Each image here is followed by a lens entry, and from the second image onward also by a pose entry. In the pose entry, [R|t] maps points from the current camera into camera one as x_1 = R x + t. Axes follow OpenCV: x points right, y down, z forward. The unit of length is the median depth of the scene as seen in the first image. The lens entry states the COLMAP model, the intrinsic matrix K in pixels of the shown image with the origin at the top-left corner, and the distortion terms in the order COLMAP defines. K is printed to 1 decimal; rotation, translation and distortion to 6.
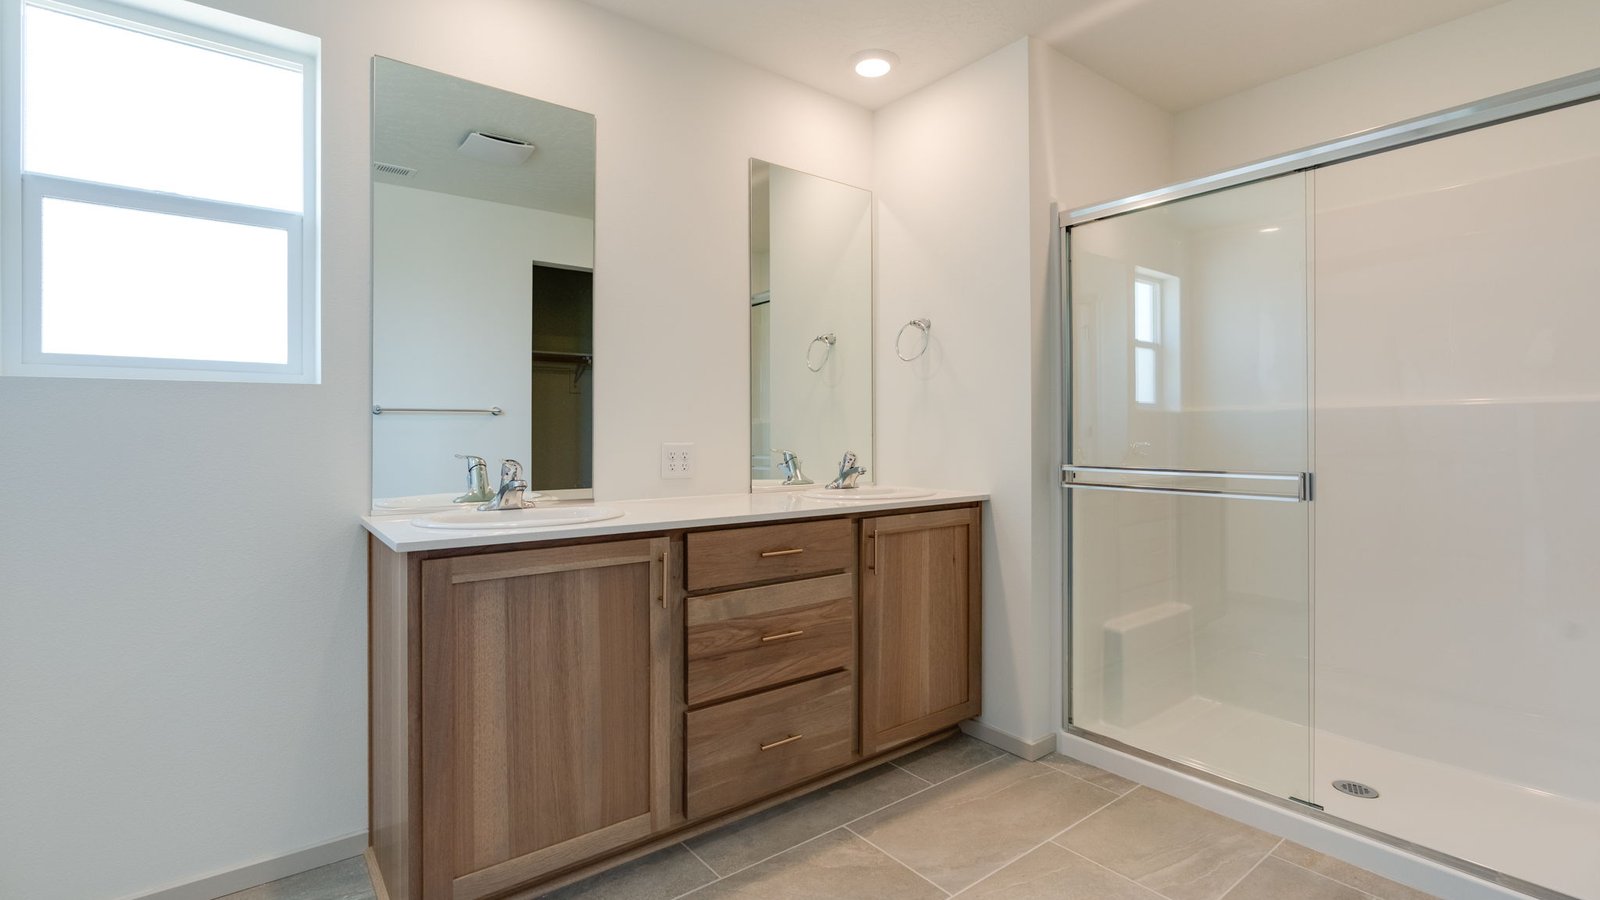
lens RADIAL K [[714.6, 0, 792.0], [0, 714.6, 444.6], [0, 0, 1]] dist [-0.007488, 0.000747]
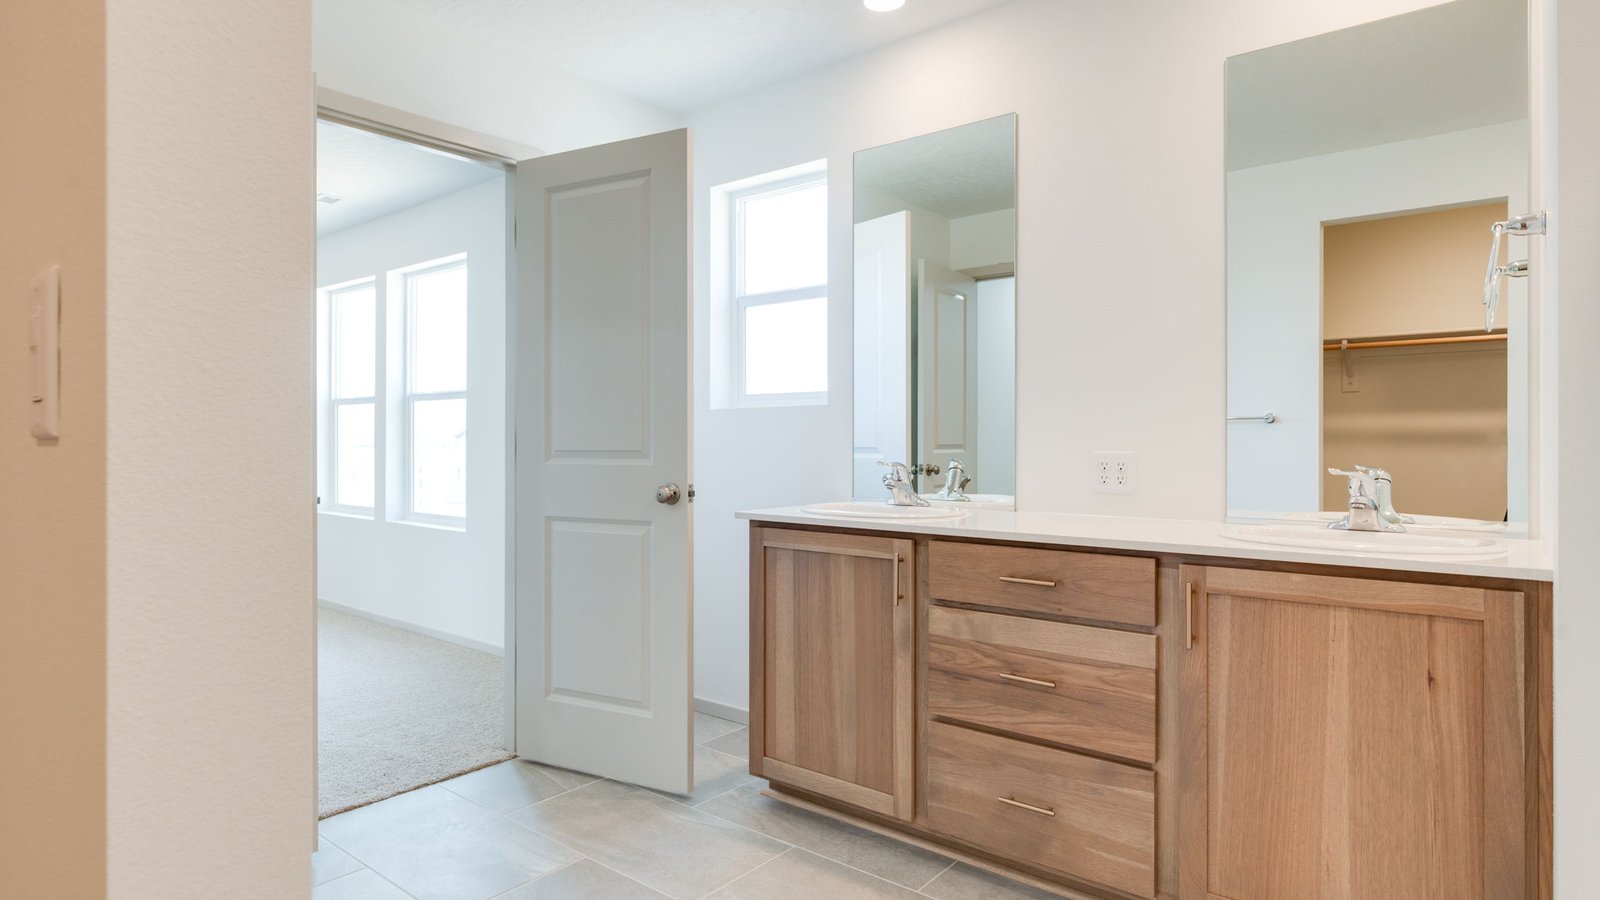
lens RADIAL K [[806.5, 0, 799.6], [0, 806.5, 456.5], [0, 0, 1]] dist [0.013315, 0.000278]
pose [[0.285800, 0.021510, -0.958048, 0.845392], [-0.015531, 0.999721, 0.017812, -0.009402], [0.958163, 0.009789, 0.286055, 0.481799]]
